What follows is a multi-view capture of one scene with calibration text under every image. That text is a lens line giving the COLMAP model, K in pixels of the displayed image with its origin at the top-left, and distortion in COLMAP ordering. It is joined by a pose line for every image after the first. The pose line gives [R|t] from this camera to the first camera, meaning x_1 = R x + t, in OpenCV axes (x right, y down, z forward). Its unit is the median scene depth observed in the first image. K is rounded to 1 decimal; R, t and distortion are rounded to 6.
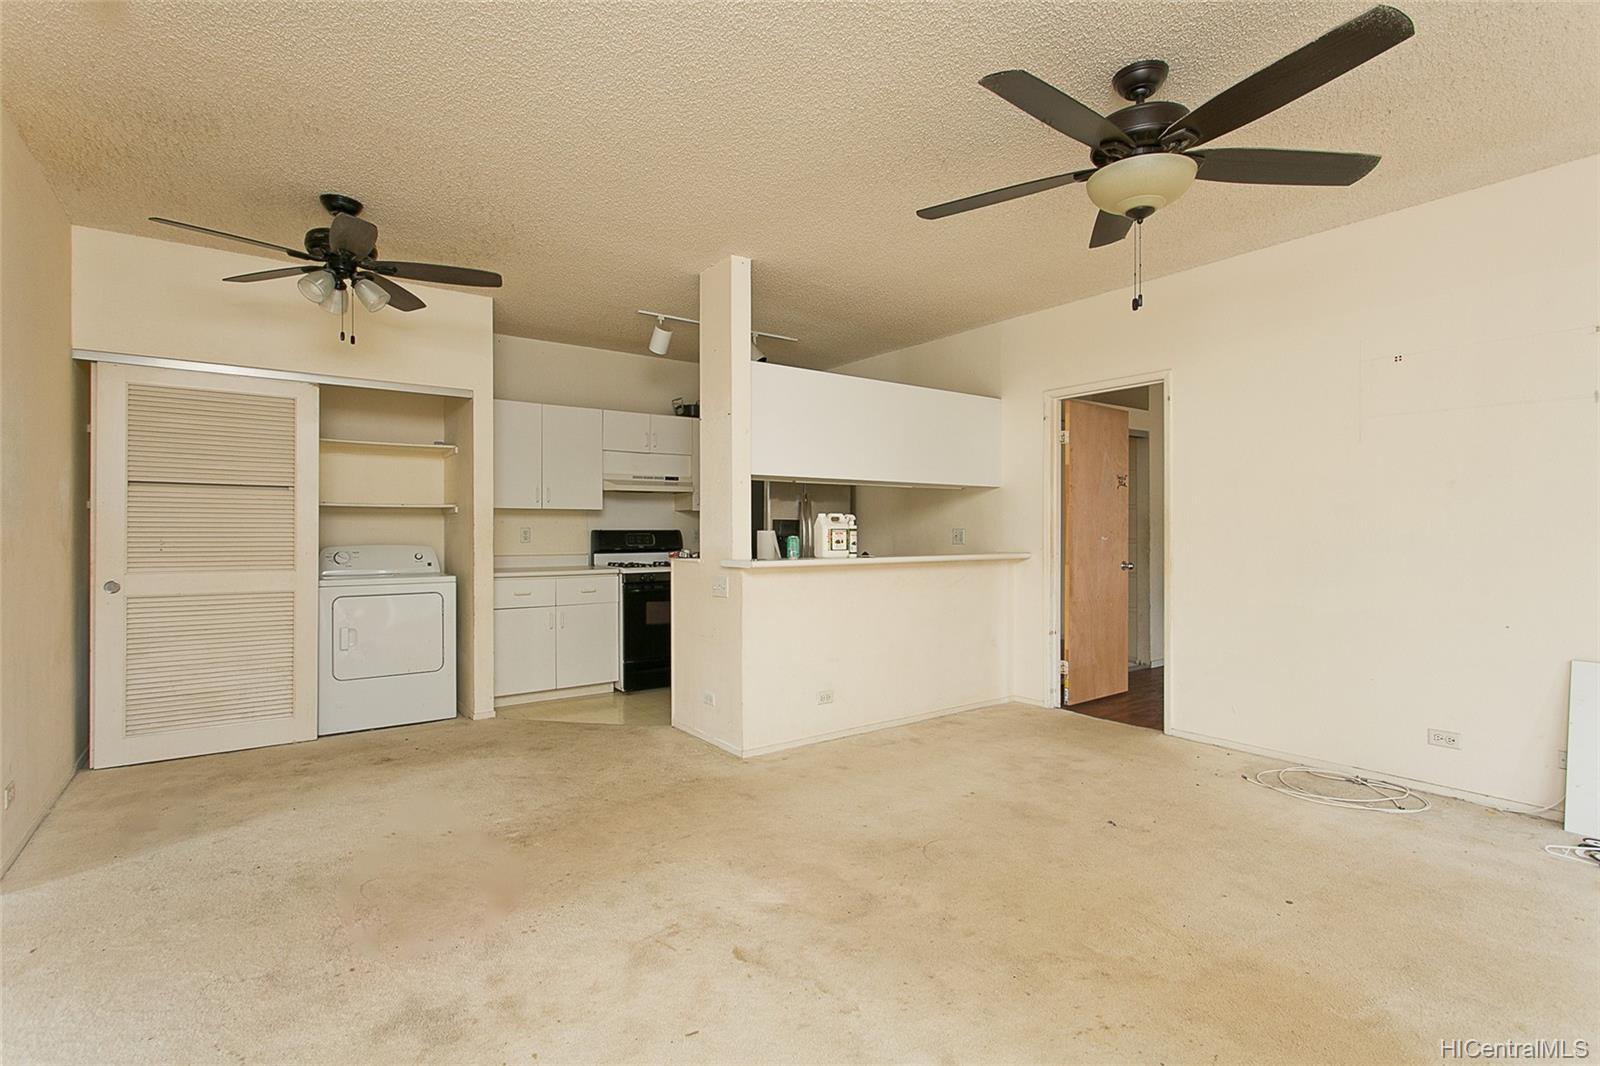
lens RADIAL K [[774.4, 0, 798.1], [0, 774.4, 530.0], [0, 0, 1]] dist [-0.002380, -0.000165]
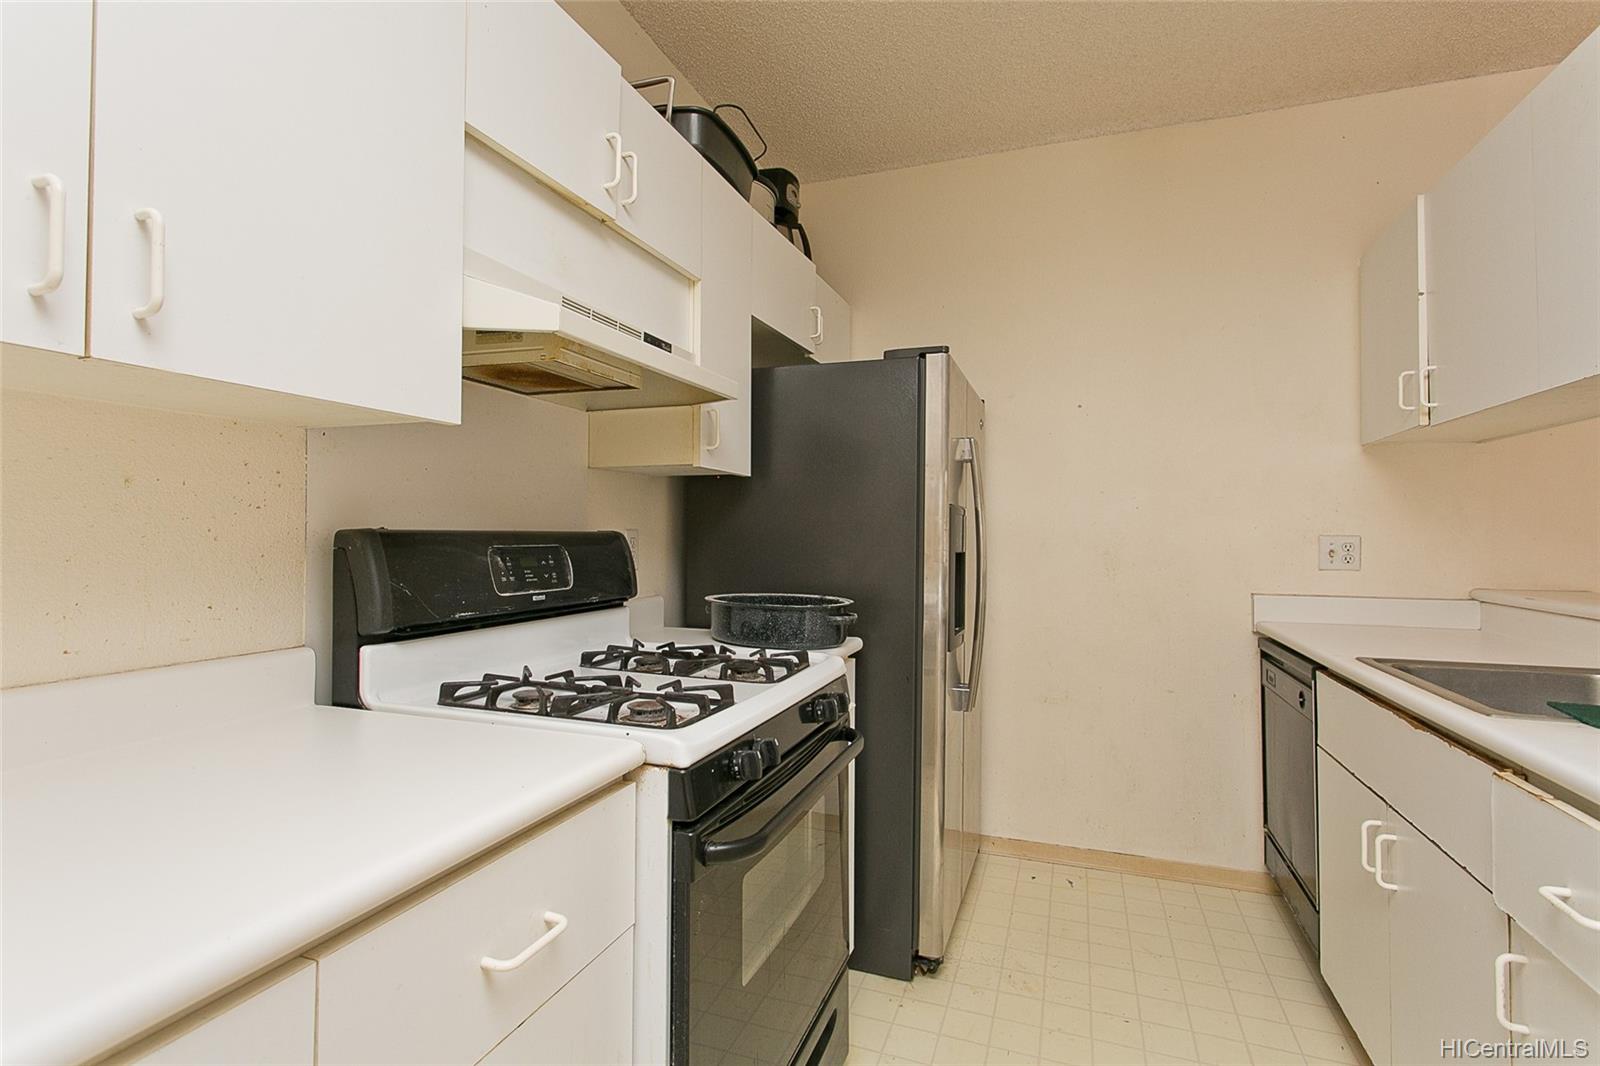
lens RADIAL K [[774.4, 0, 791.4], [0, 774.4, 544.2], [0, 0, 1]] dist [-0.002380, -0.000165]
pose [[0.833976, 0.000299, 0.551800, -0.388317], [-0.002846, 0.999989, 0.003760, 0.004303], [-0.551793, -0.004706, 0.833968, 1.059064]]
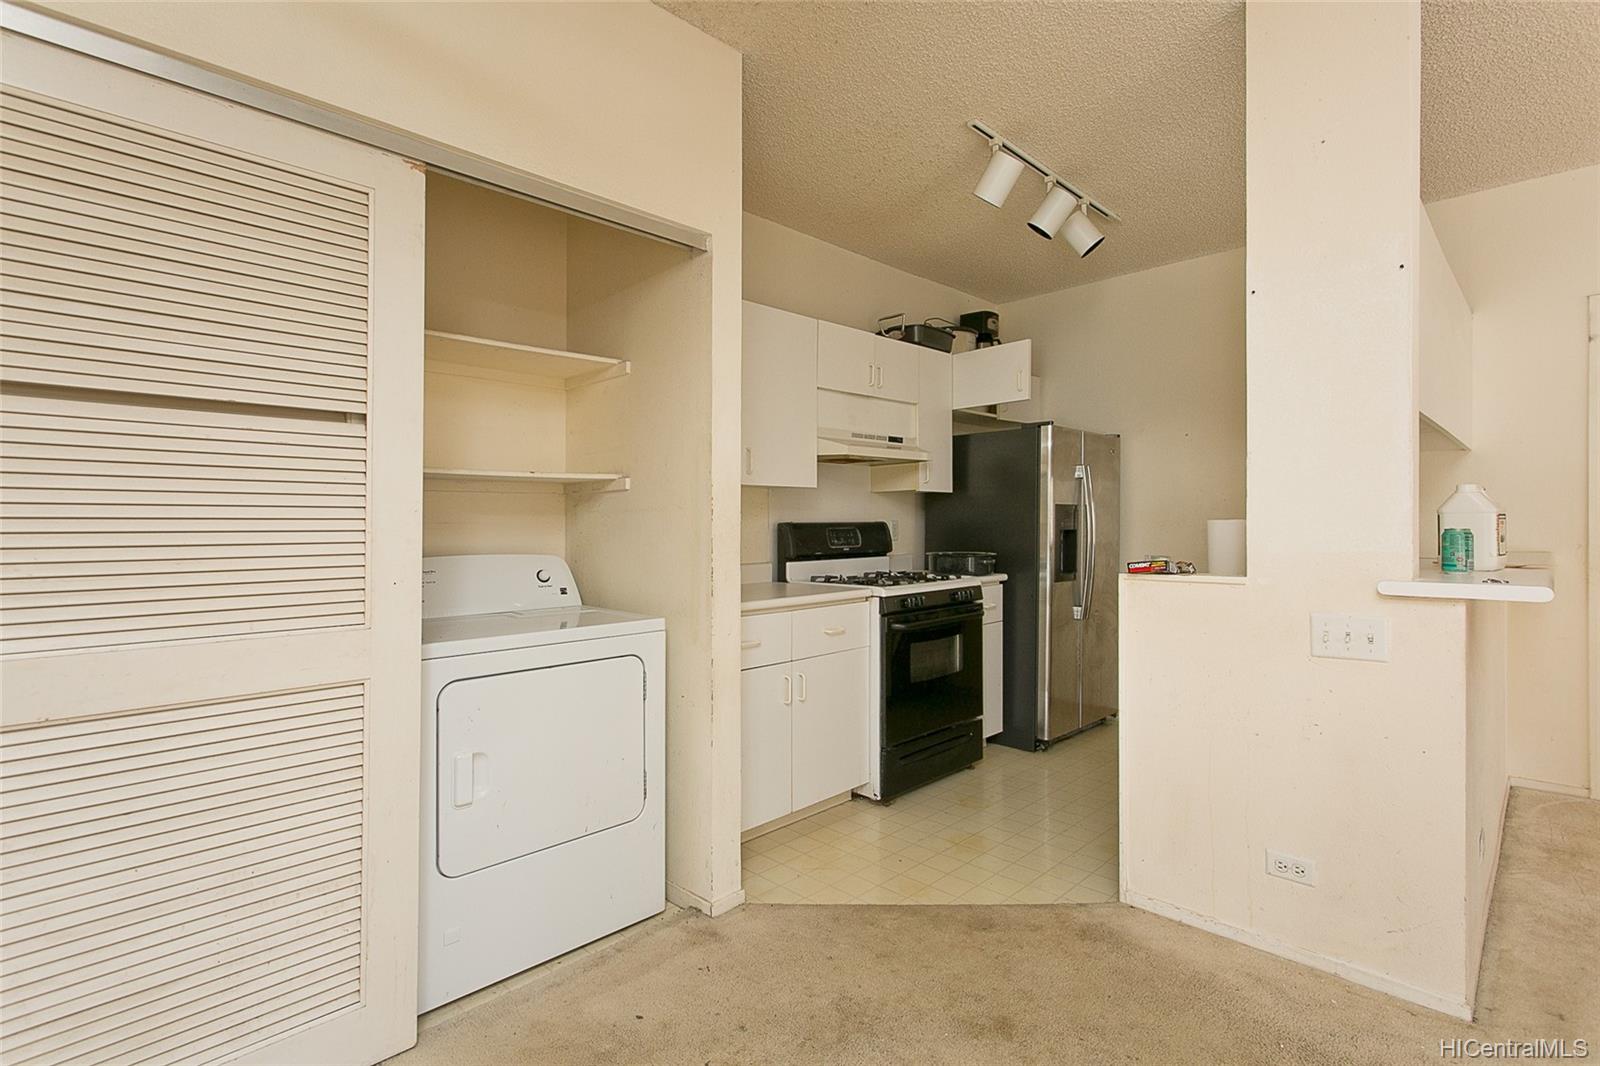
lens RADIAL K [[774.4, 0, 798.7], [0, 774.4, 519.3], [0, 0, 1]] dist [-0.002380, -0.000165]
pose [[0.988089, -0.005991, 0.153770, -0.477112], [0.006962, 0.999959, -0.005776, 0.001444], [-0.153729, 0.006777, 0.988090, 0.559128]]
